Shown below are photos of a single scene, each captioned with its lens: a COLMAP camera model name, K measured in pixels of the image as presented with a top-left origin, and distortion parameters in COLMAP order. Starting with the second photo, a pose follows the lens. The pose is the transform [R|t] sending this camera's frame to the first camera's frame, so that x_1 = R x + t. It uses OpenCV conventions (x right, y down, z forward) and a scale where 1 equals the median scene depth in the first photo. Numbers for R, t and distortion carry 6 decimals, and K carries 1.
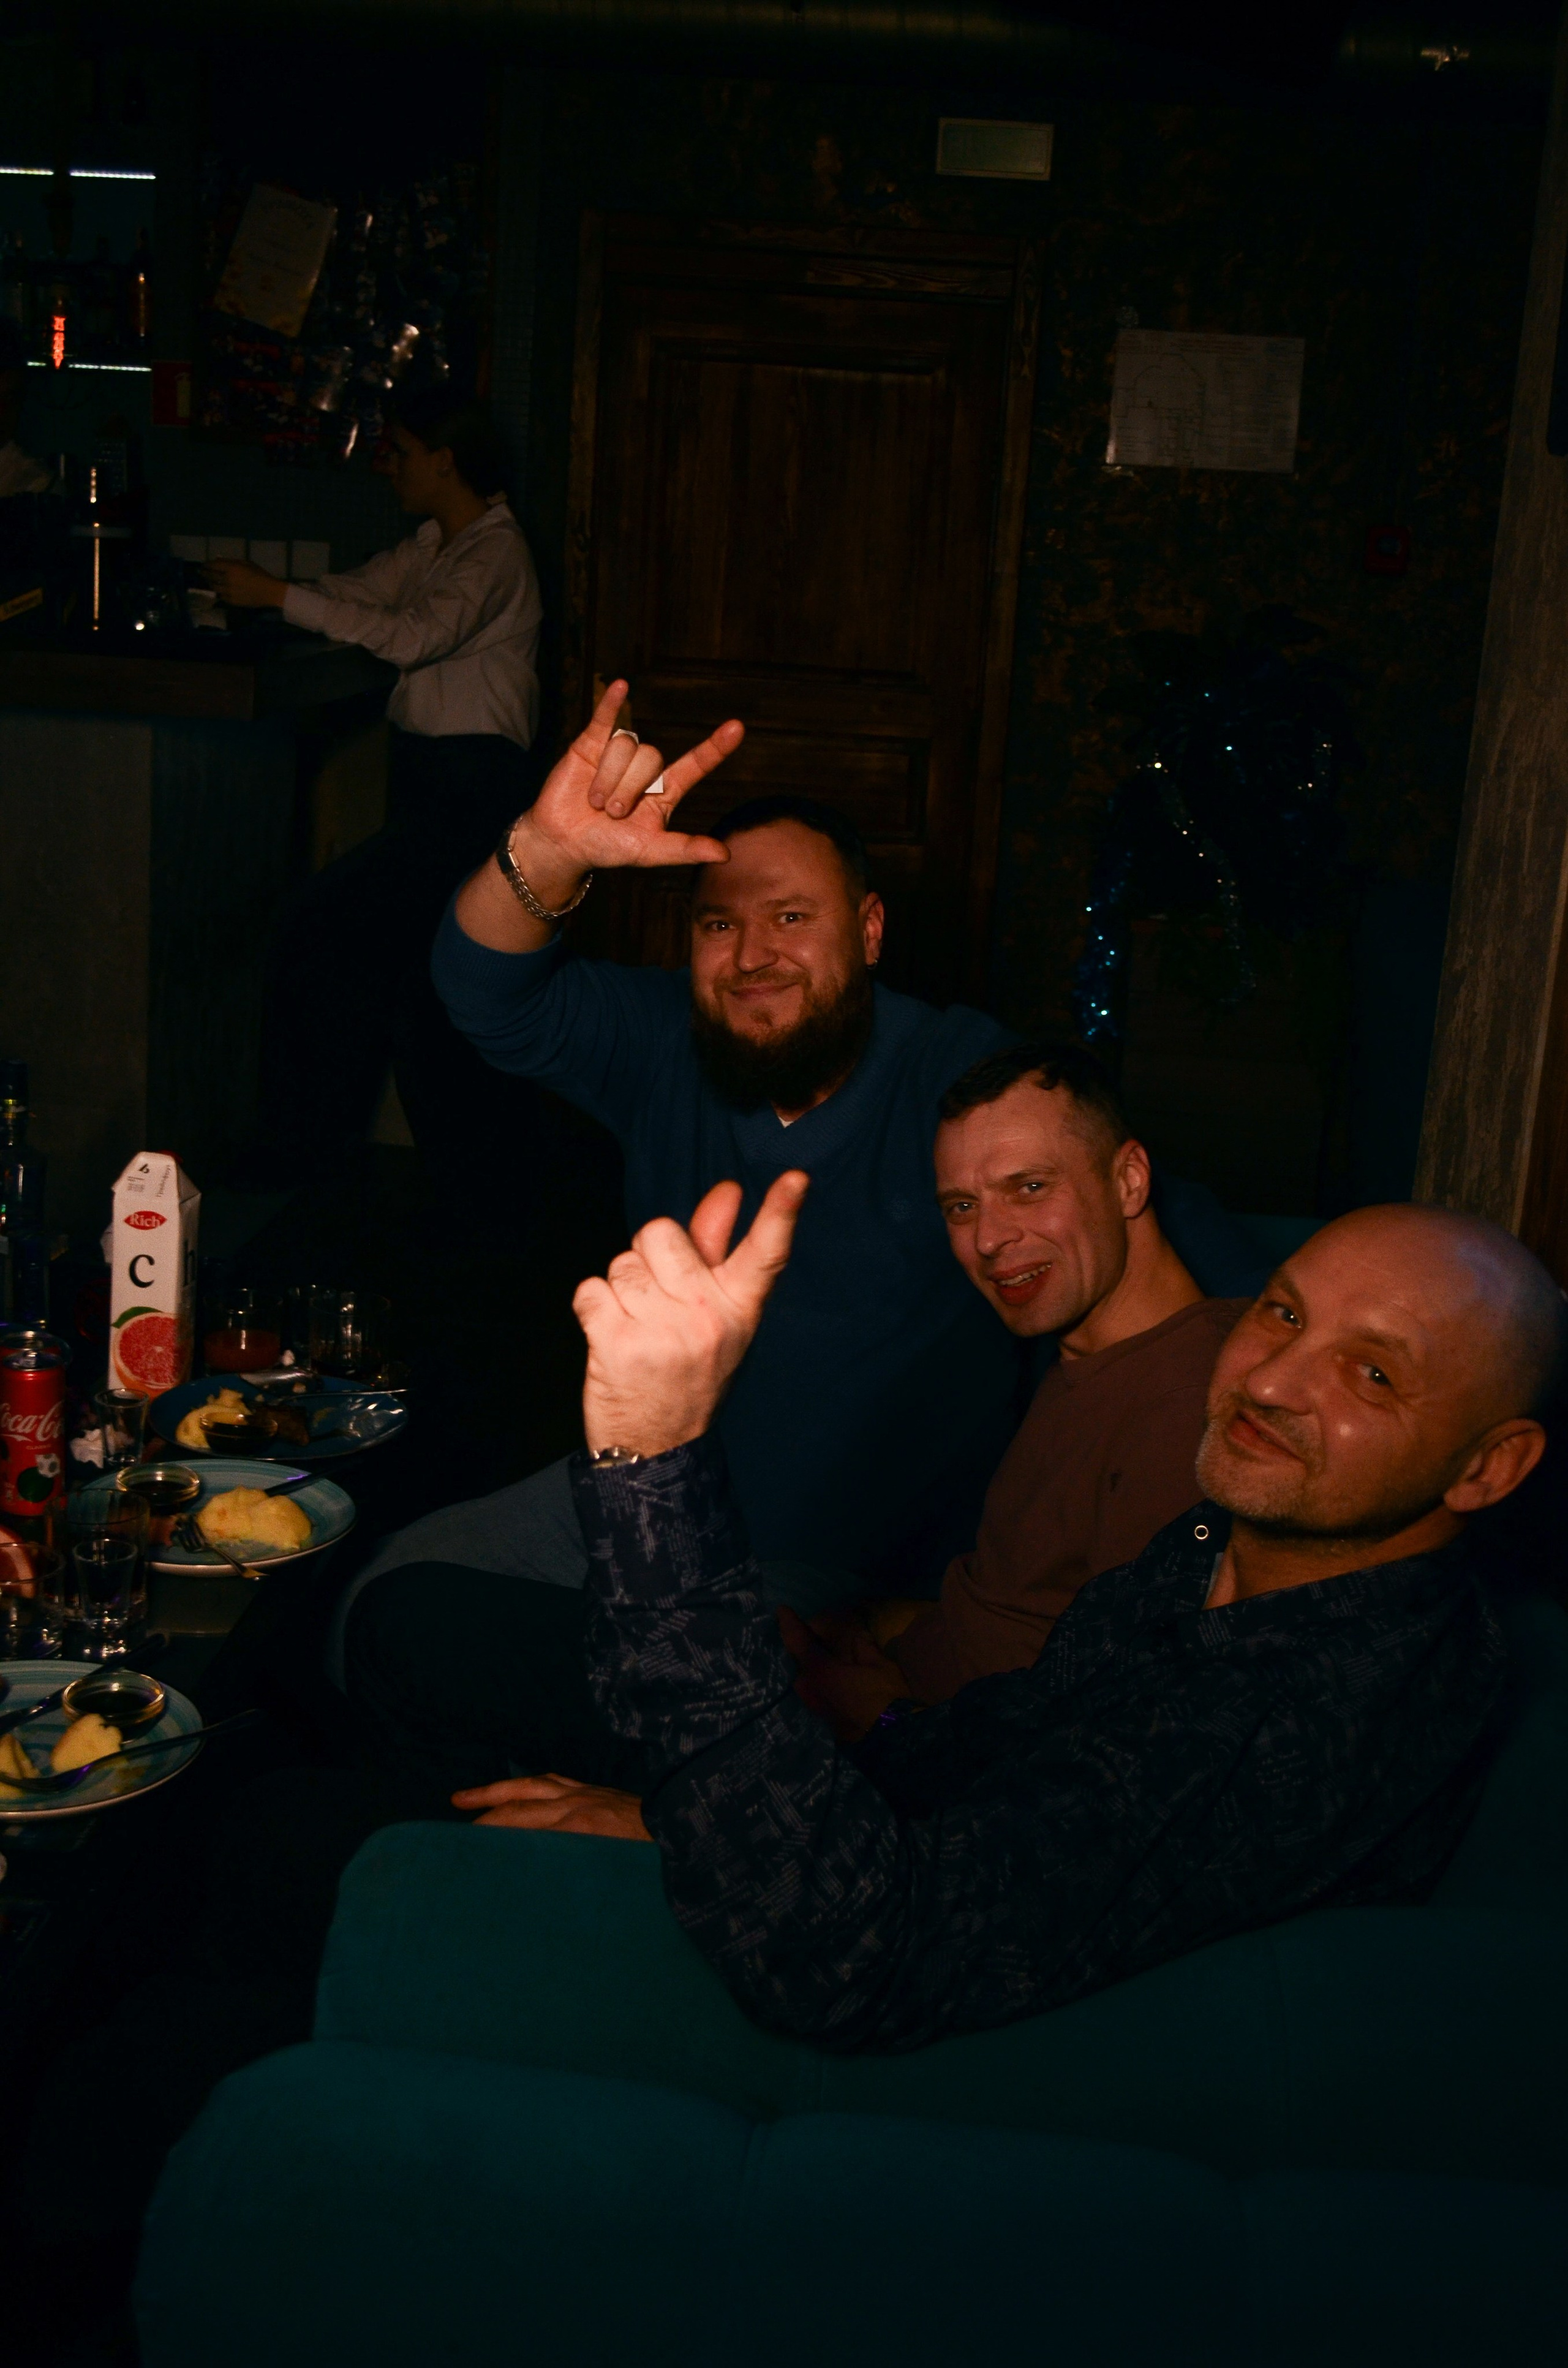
lens RADIAL K [[2653.4, 0, 786.8], [0, 2653.4, 1096.0], [0, 0, 1]] dist [-0.020729, -0.004501]
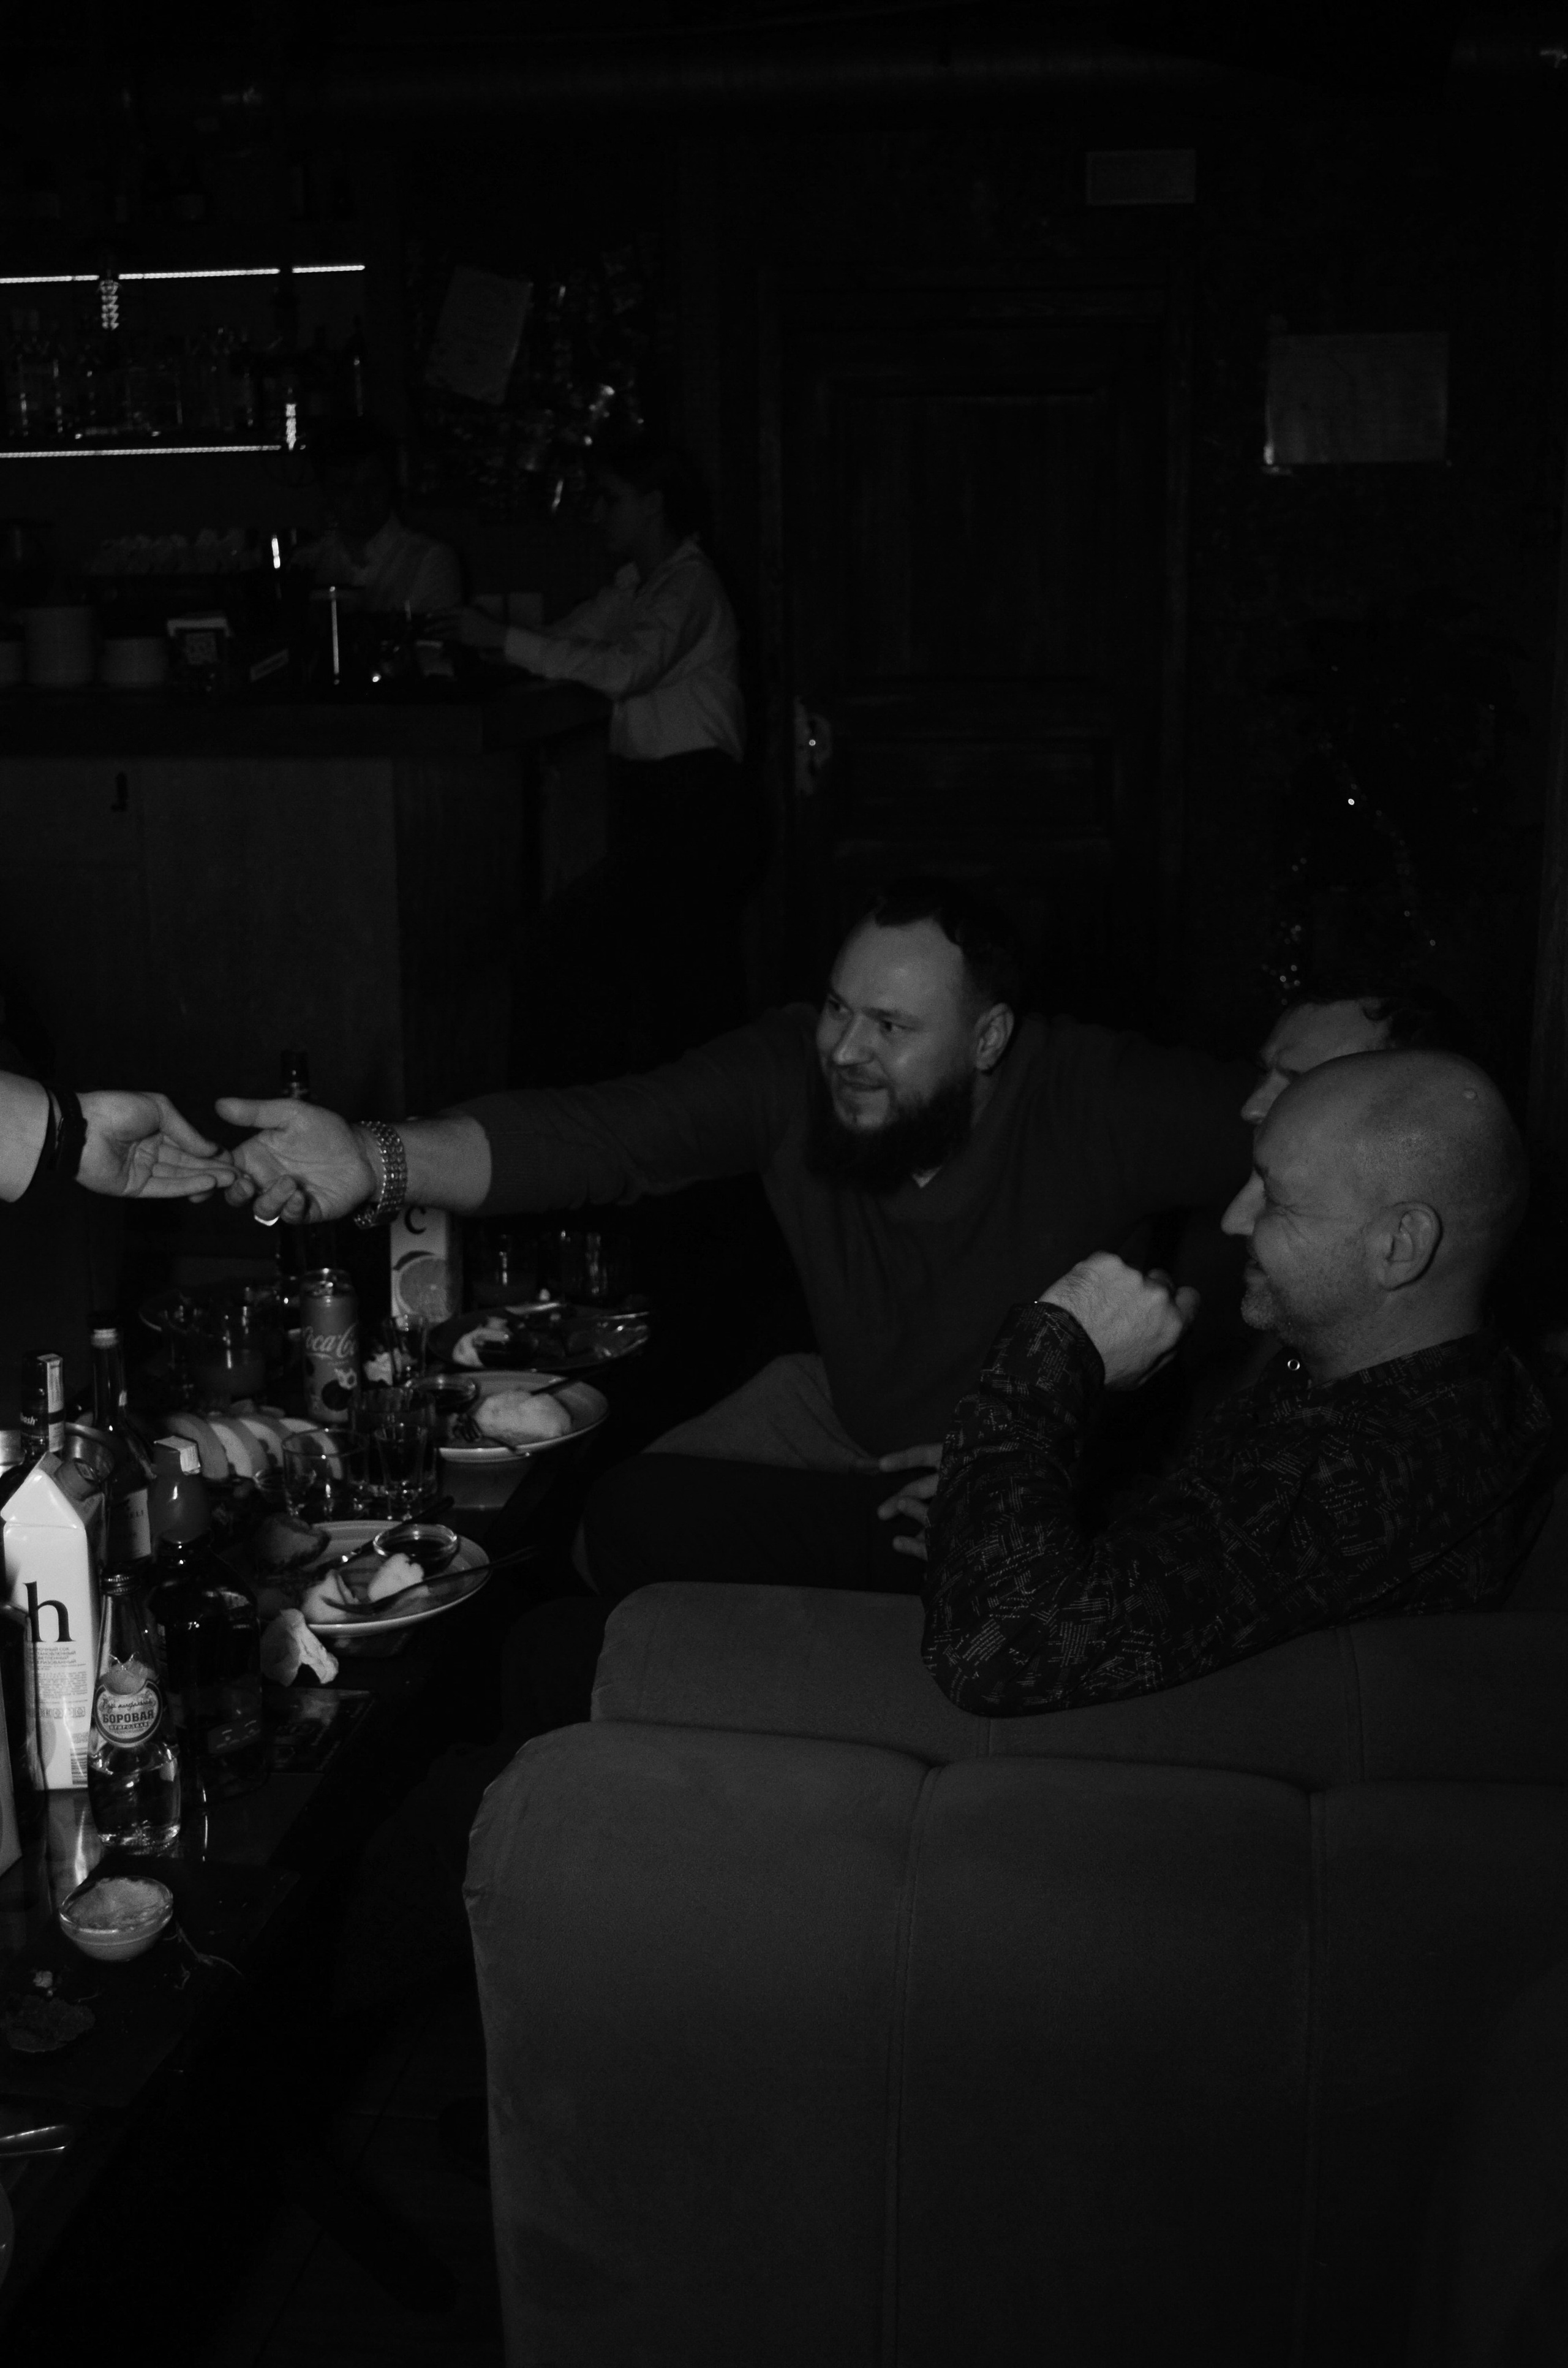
lens RADIAL K [[2648.4, 0, 788.5], [0, 2648.4, 1103.7], [0, 0, 1]] dist [-0.007427, -0.036823]
pose [[0.994553, -0.055357, -0.088323, 0.023532], [0.054509, 0.998441, -0.011993, 0.037544], [0.088849, 0.007113, 0.996020, -0.137107]]
